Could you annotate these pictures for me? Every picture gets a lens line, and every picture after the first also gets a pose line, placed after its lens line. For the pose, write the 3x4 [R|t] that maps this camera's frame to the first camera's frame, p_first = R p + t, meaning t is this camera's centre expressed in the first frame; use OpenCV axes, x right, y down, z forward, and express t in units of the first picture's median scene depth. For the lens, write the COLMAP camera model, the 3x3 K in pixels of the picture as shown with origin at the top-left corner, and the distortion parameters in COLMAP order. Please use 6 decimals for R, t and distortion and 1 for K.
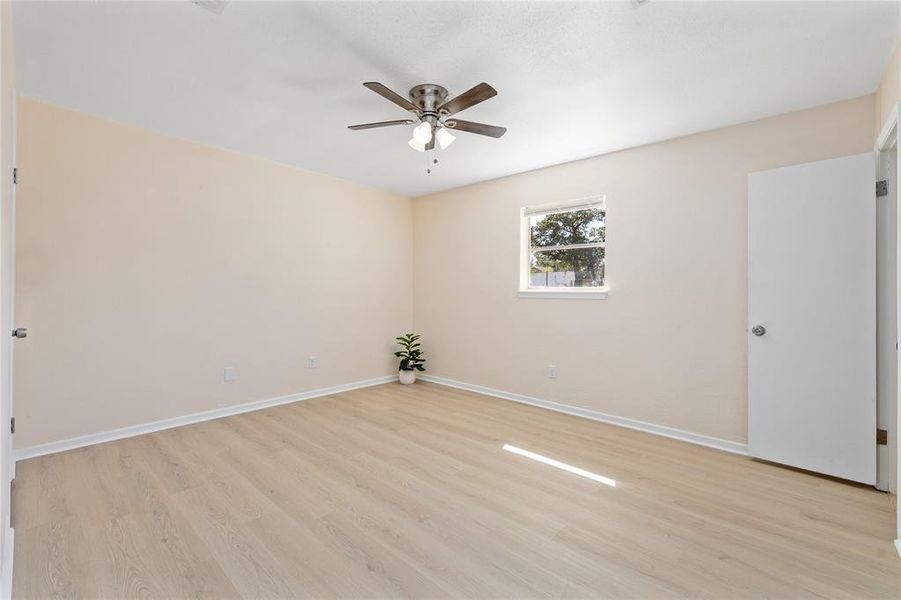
lens RADIAL K [[382.2, 0, 450.5], [0, 382.2, 300.0], [0, 0, 1]] dist [0.000584, 0.000046]
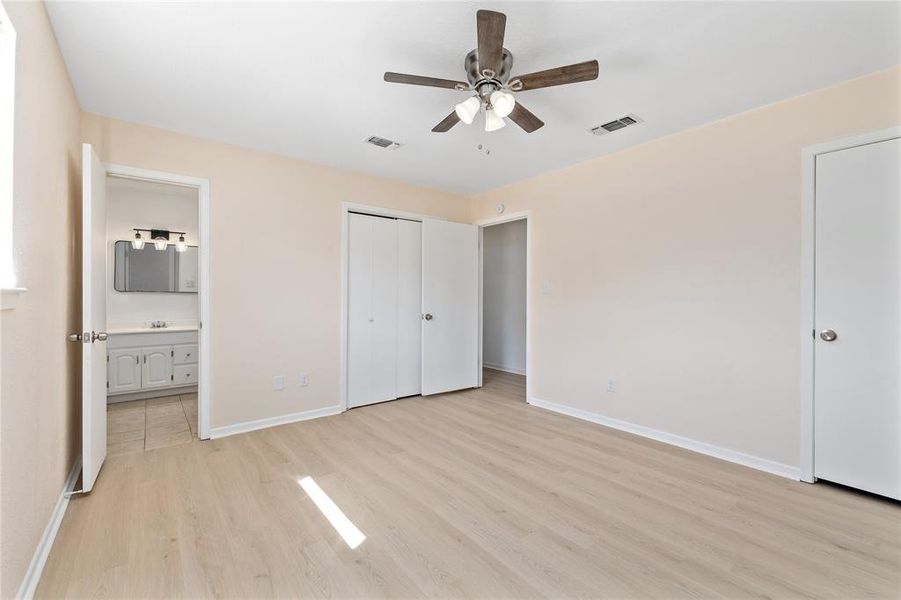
lens RADIAL K [[382.2, 0, 450.5], [0, 382.2, 300.0], [0, 0, 1]] dist [0.000584, 0.000046]
pose [[-0.986800, -0.016214, 0.161129, -0.128335], [-0.012906, 0.999684, 0.021553, -0.032899], [-0.161428, 0.019189, -0.986698, 2.059689]]
